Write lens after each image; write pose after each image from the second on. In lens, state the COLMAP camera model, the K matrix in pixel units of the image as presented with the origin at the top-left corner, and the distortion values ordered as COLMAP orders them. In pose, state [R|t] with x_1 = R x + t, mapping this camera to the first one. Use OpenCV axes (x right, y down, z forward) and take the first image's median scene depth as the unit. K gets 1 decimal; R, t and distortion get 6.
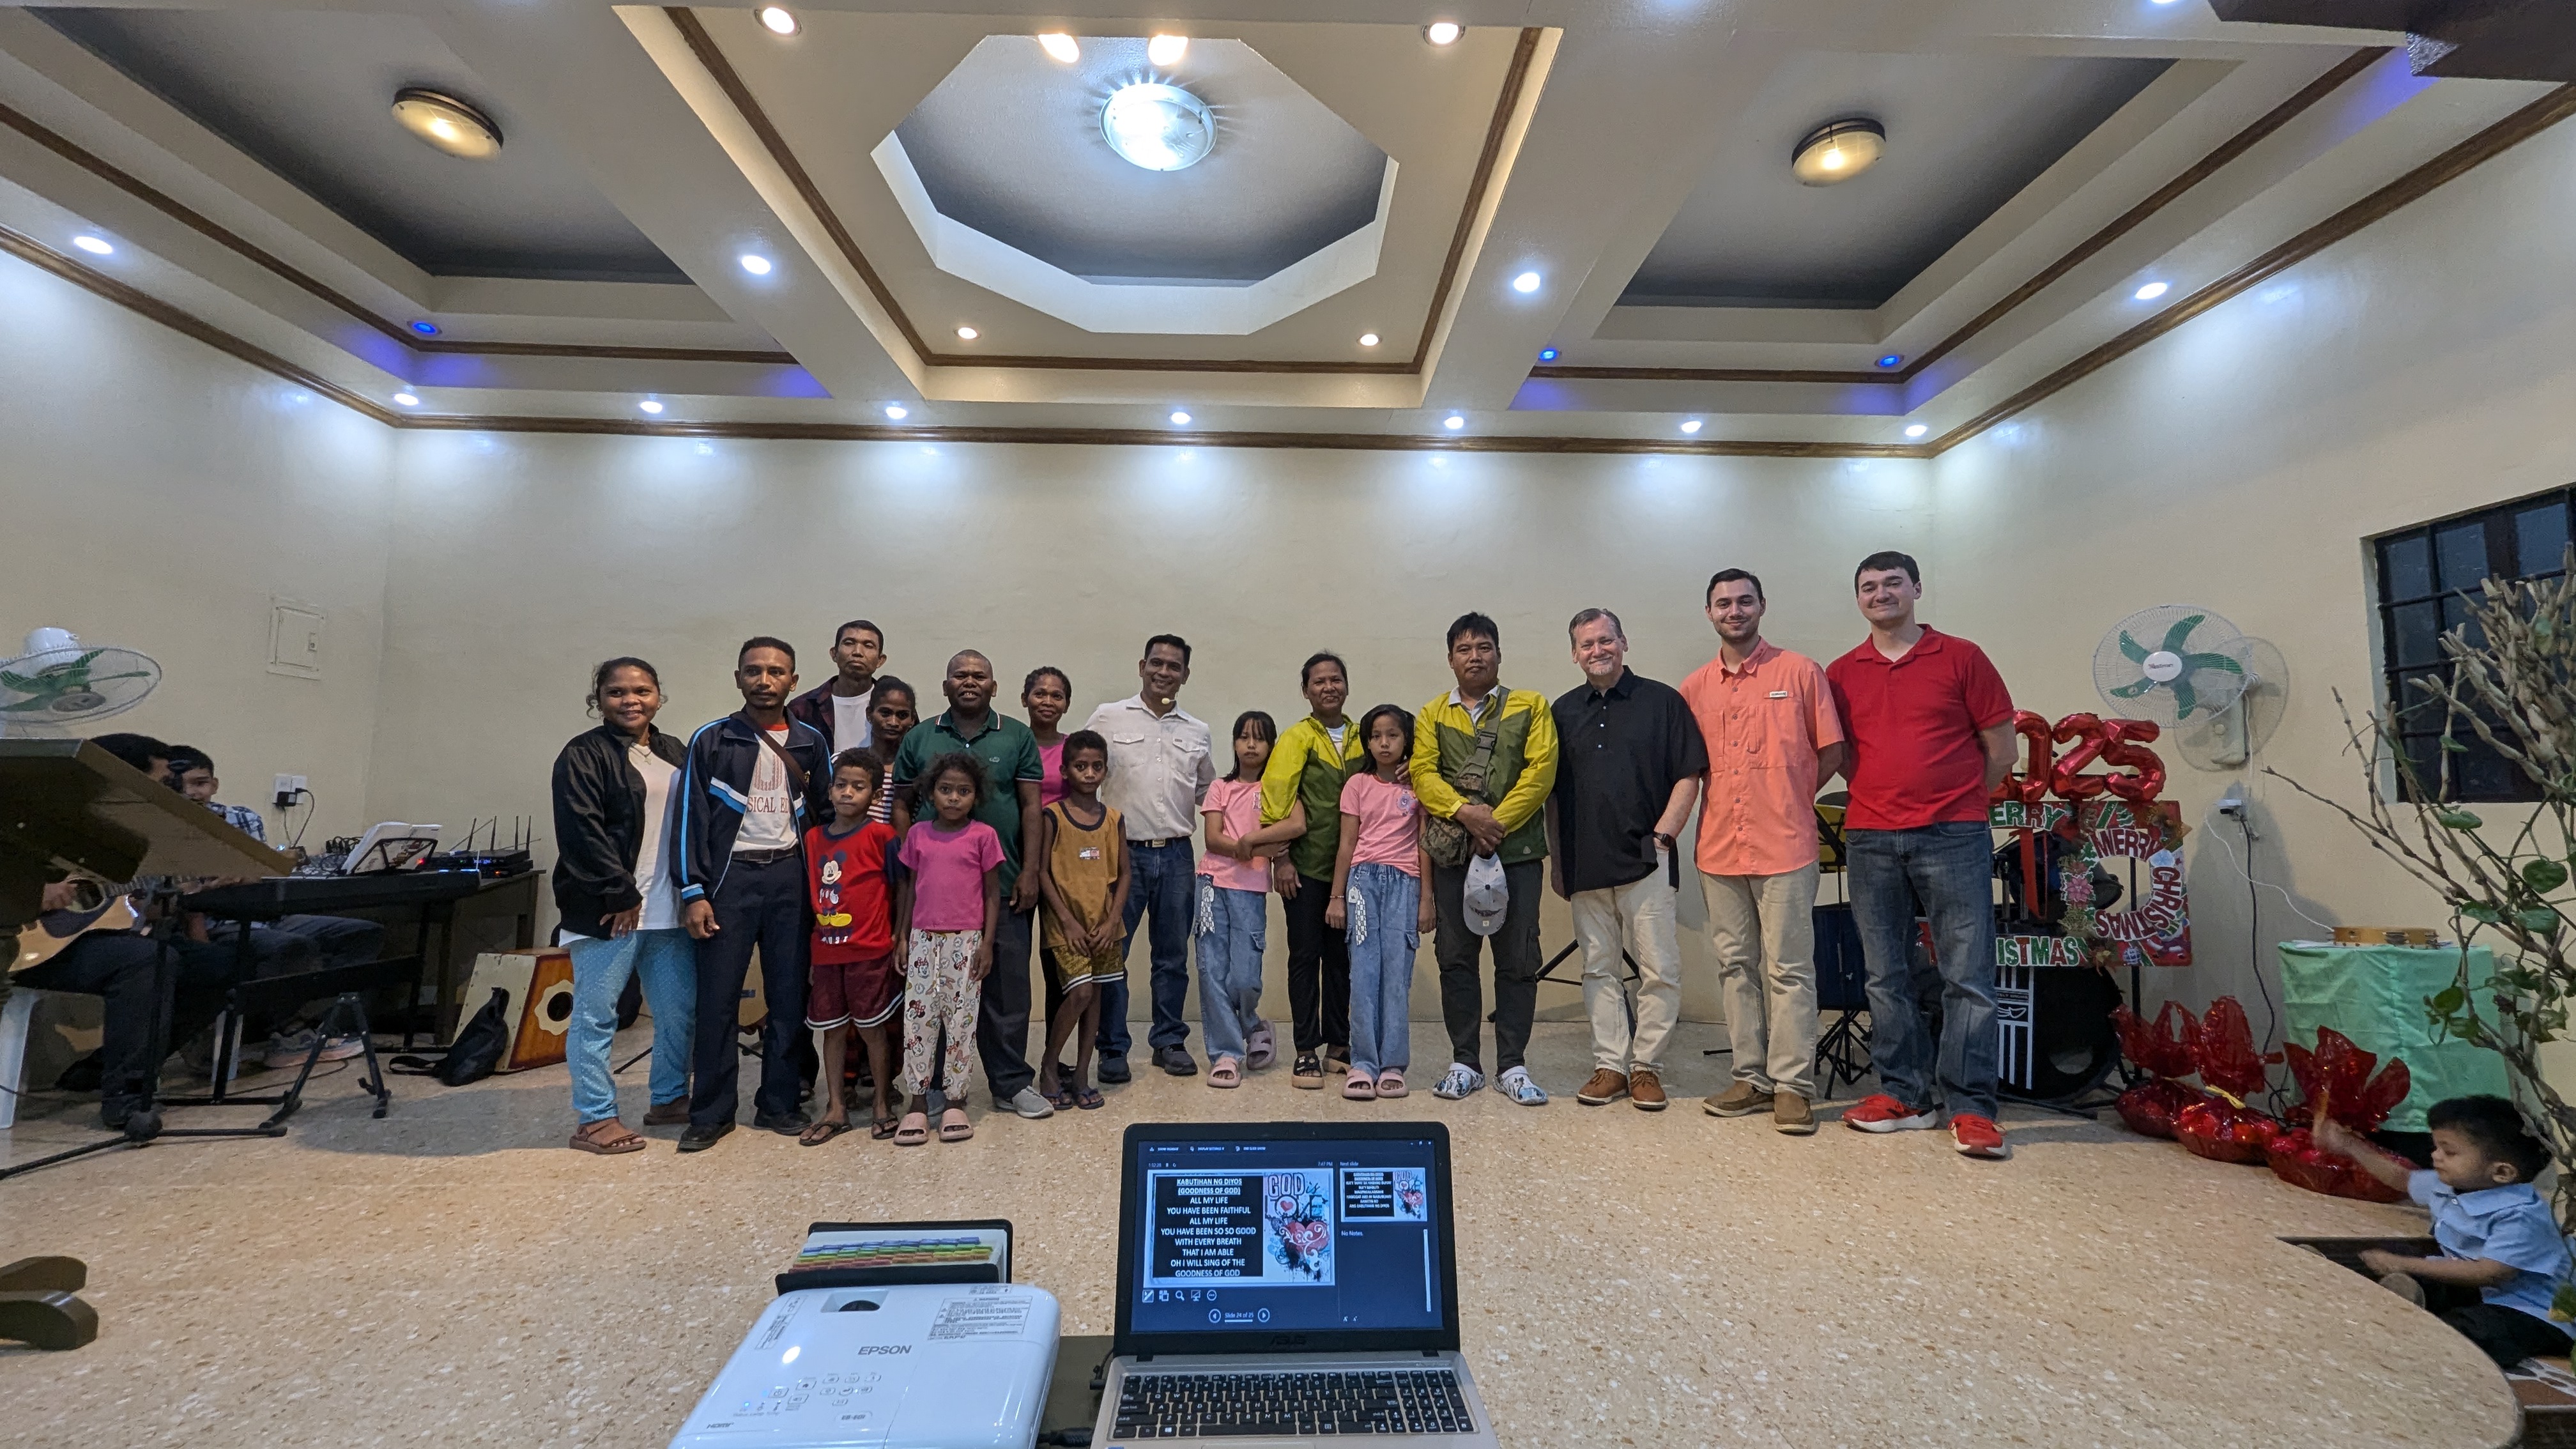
lens RADIAL K [[1014.2, 0, 1288.8], [0, 1014.2, 724.7], [0, 0, 1]] dist [0.001296, 0.000030]
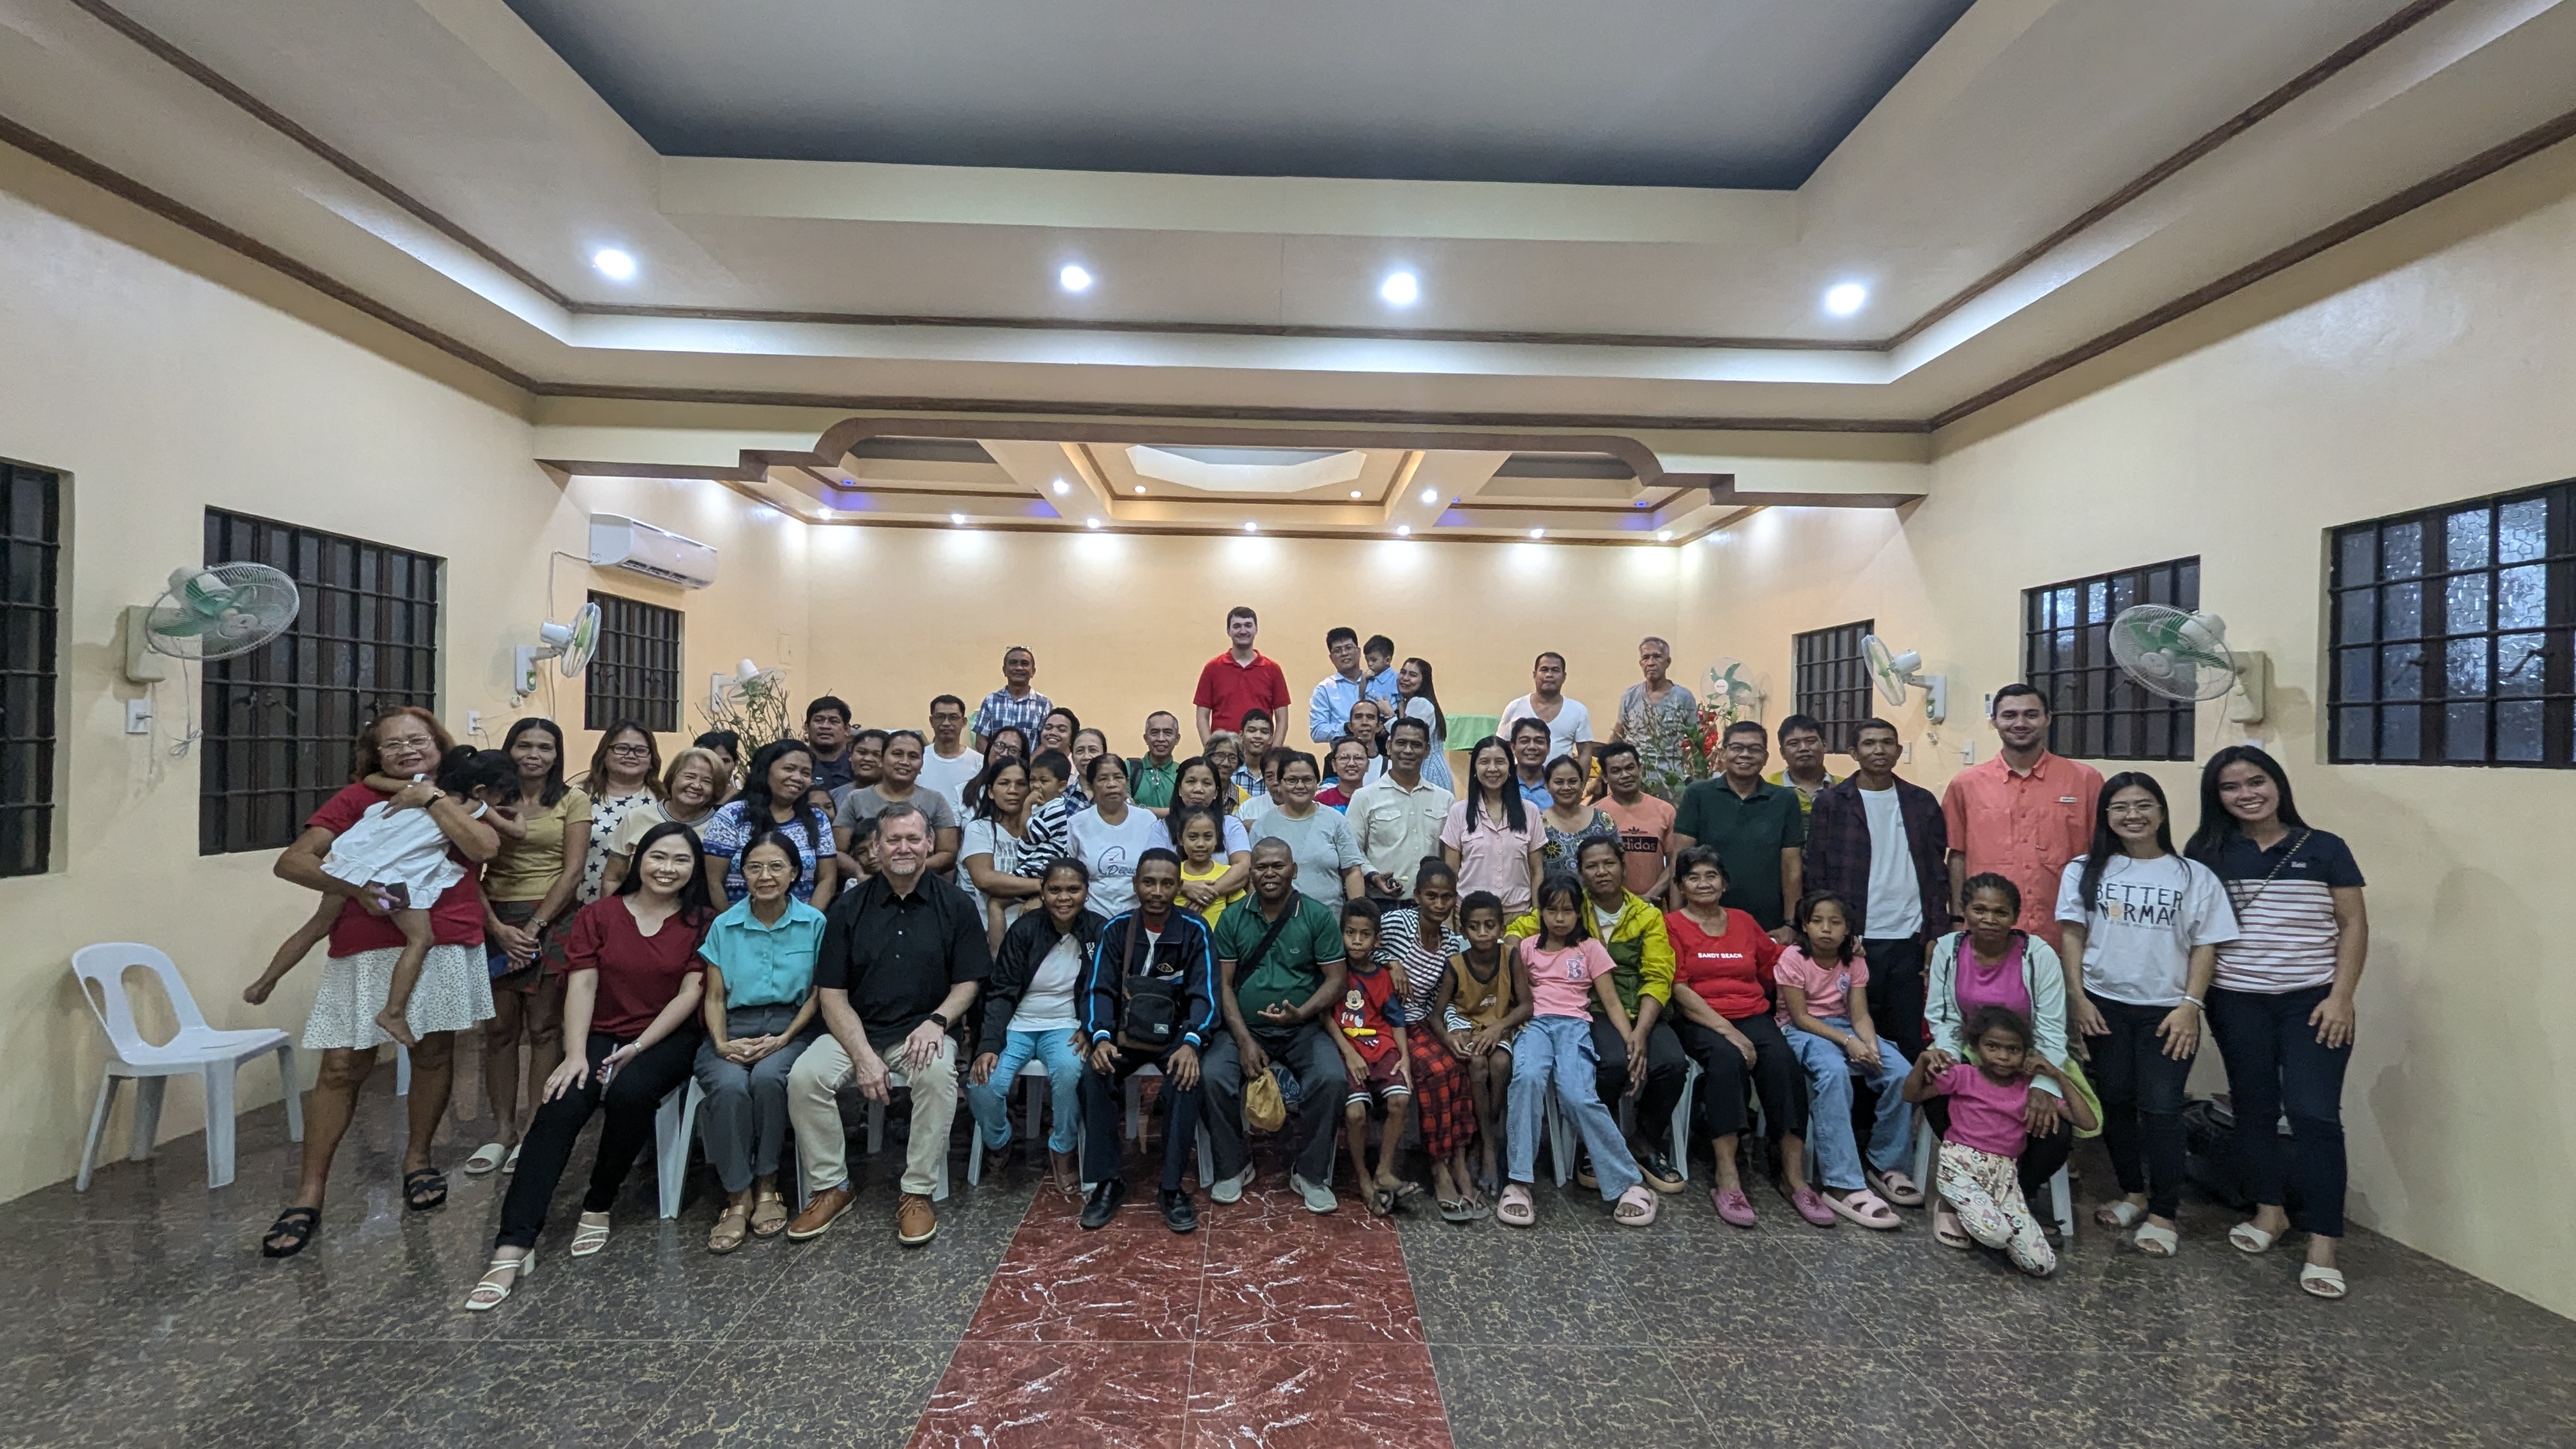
lens RADIAL K [[1014.2, 0, 1292.8], [0, 1014.2, 727.2], [0, 0, 1]] dist [0.001296, 0.000030]
pose [[0.999940, 0.010975, -0.000207, -0.028955], [-0.010912, 0.995844, 0.090420, -0.112274], [0.001198, -0.090412, 0.995904, -0.821657]]
